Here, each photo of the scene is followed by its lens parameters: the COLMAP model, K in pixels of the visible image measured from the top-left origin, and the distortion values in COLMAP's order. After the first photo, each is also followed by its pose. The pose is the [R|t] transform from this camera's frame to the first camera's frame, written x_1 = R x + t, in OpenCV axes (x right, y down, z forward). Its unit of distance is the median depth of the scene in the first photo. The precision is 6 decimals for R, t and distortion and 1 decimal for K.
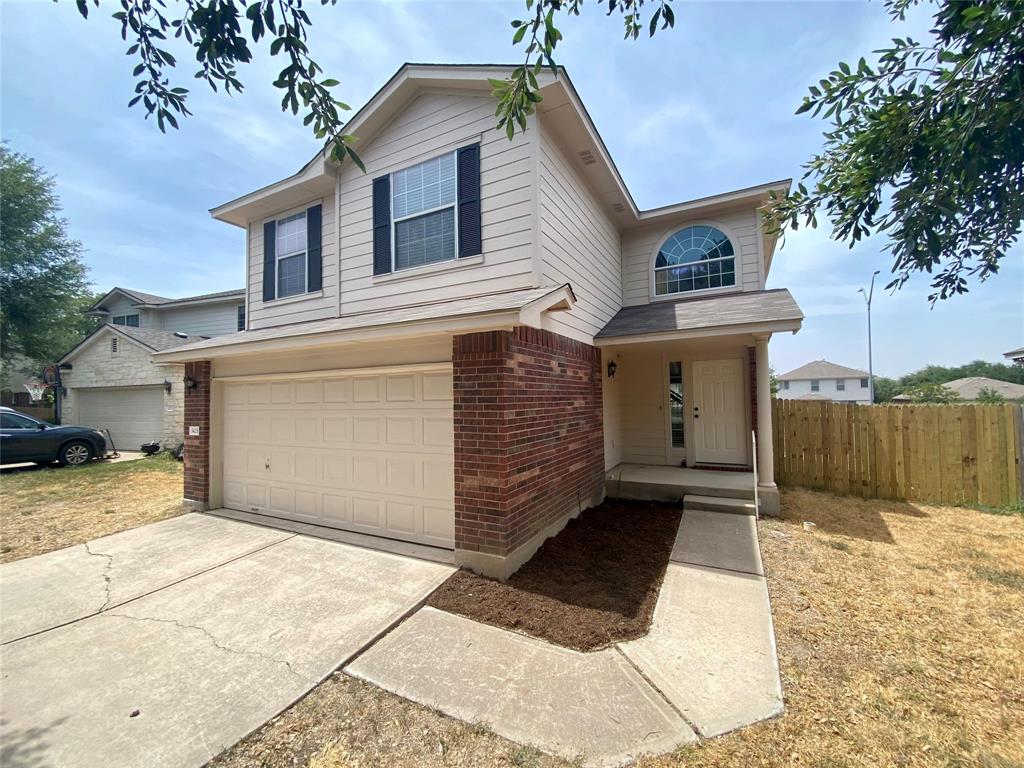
lens RADIAL K [[419.2, 0, 524.1], [0, 419.2, 359.4], [0, 0, 1]] dist [-0.010761, -0.004293]
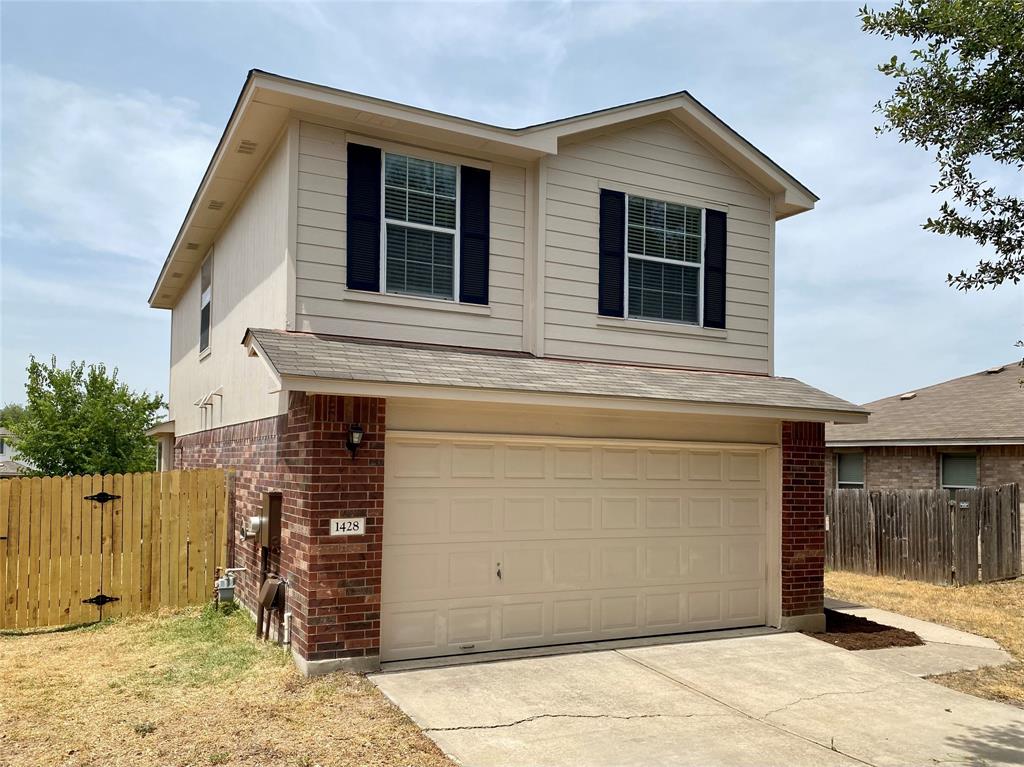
lens RADIAL K [[822.1, 0, 511.5], [0, 822.1, 382.7], [0, 0, 1]] dist [-0.002113, -0.006319]
pose [[0.583121, 0.113998, 0.804347, -1.903125], [-0.101232, 0.992585, -0.067287, 0.047713], [-0.806053, -0.042189, 0.590337, 0.268706]]
